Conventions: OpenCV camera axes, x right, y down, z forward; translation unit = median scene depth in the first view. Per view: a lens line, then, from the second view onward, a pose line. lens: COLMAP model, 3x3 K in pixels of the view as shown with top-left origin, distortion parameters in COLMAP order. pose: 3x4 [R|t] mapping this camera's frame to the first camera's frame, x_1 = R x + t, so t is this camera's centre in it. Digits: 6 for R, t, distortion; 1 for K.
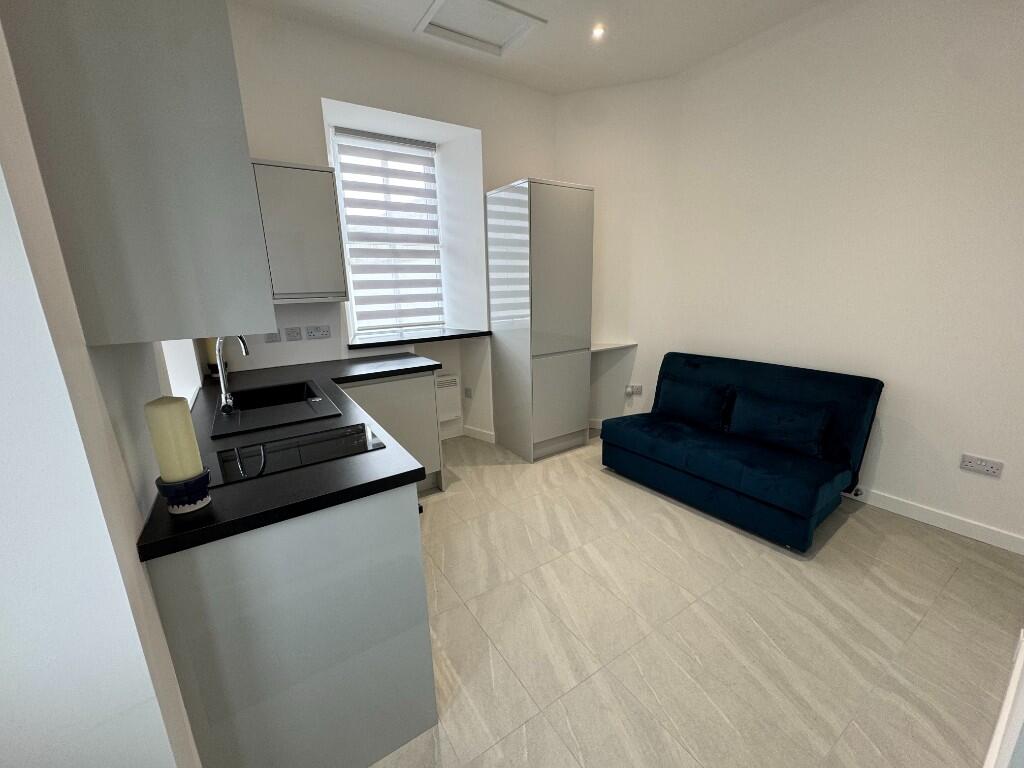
lens RADIAL K [[404.8, 0, 512.0], [0, 404.8, 384.0], [0, 0, 1]] dist [-0.003709, 0.000072]
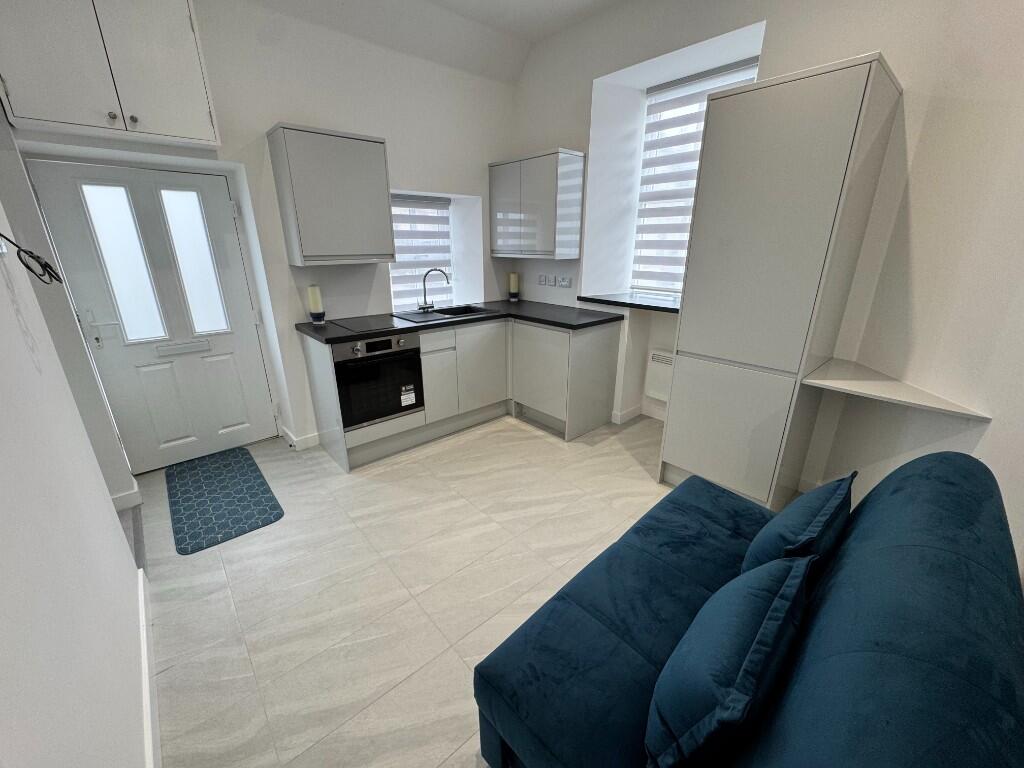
lens RADIAL K [[414.0, 0, 512.0], [0, 414.0, 384.0], [0, 0, 1]] dist [-0.012187, -0.000144]
pose [[0.147360, 0.342533, -0.927877, 1.006706], [-0.244313, 0.921655, 0.301436, -0.224899], [0.958434, 0.182273, 0.219500, 0.759499]]
